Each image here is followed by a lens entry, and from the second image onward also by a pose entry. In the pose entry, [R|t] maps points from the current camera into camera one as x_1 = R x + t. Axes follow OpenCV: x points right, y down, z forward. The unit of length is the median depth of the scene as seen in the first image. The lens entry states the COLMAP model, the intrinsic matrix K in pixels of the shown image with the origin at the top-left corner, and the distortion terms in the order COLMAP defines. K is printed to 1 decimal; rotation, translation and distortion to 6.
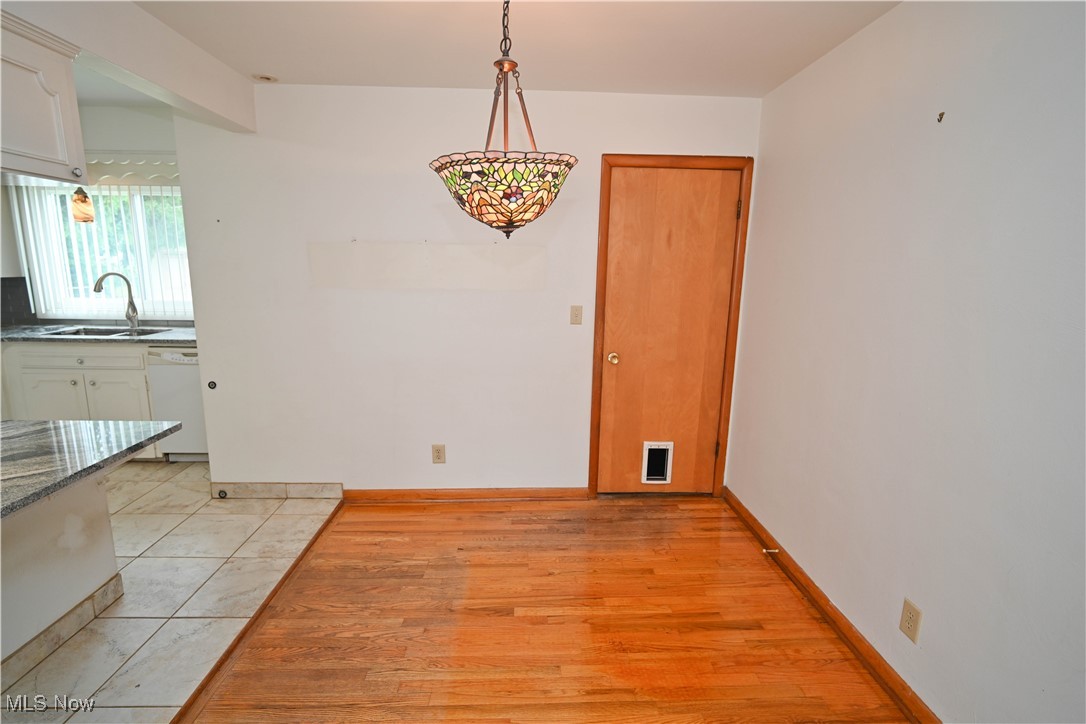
lens RADIAL K [[523.6, 0, 545.7], [0, 523.6, 363.2], [0, 0, 1]] dist [-0.009089, -0.001026]
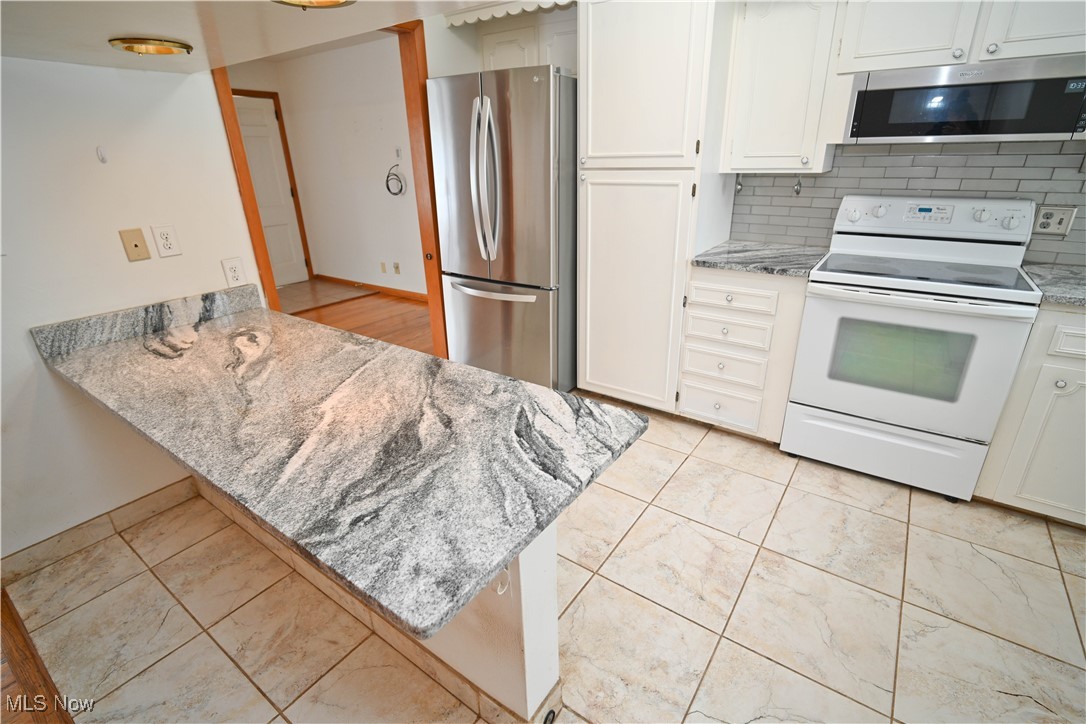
lens RADIAL K [[505.5, 0, 553.7], [0, 505.5, 361.8], [0, 0, 1]] dist [-0.005985, -0.001896]
pose [[-0.604253, 0.291863, -0.741414, -0.397618], [-0.145269, 0.874549, 0.462667, -0.136297], [0.783438, 0.387272, -0.486050, 0.817523]]
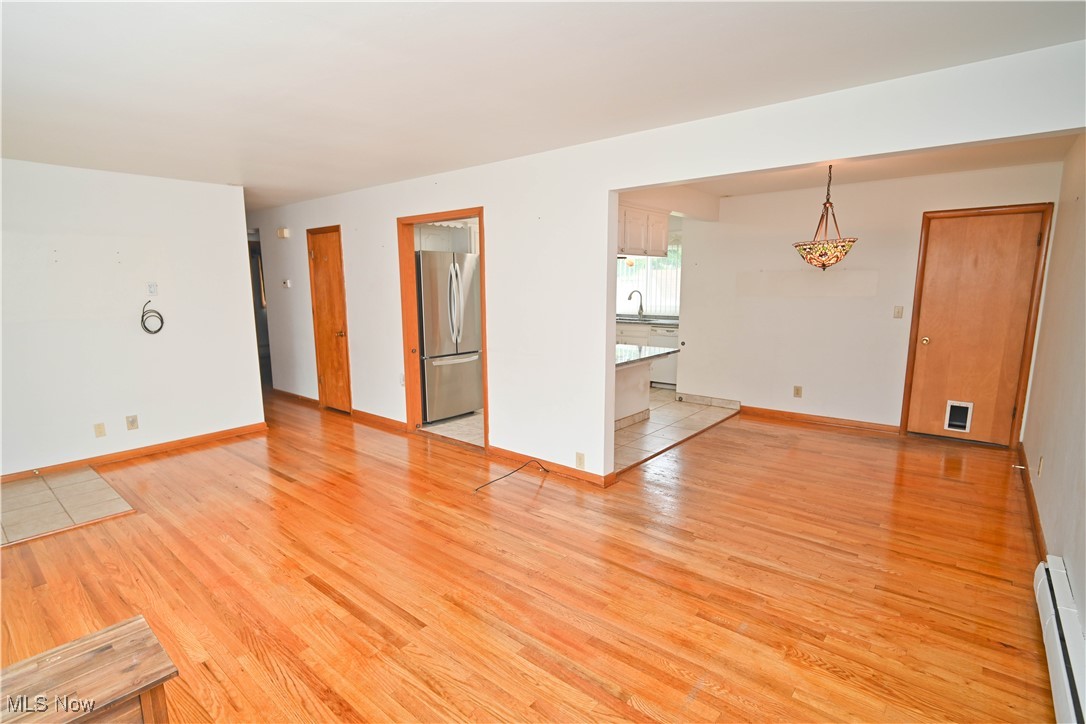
lens RADIAL K [[529.6, 0, 538.0], [0, 529.6, 370.6], [0, 0, 1]] dist [-0.006493, -0.001097]
pose [[0.737374, 0.087150, -0.669839, 0.336386], [-0.107079, 0.994184, 0.011474, 0.180187], [0.666944, 0.063265, 0.742417, -0.899366]]
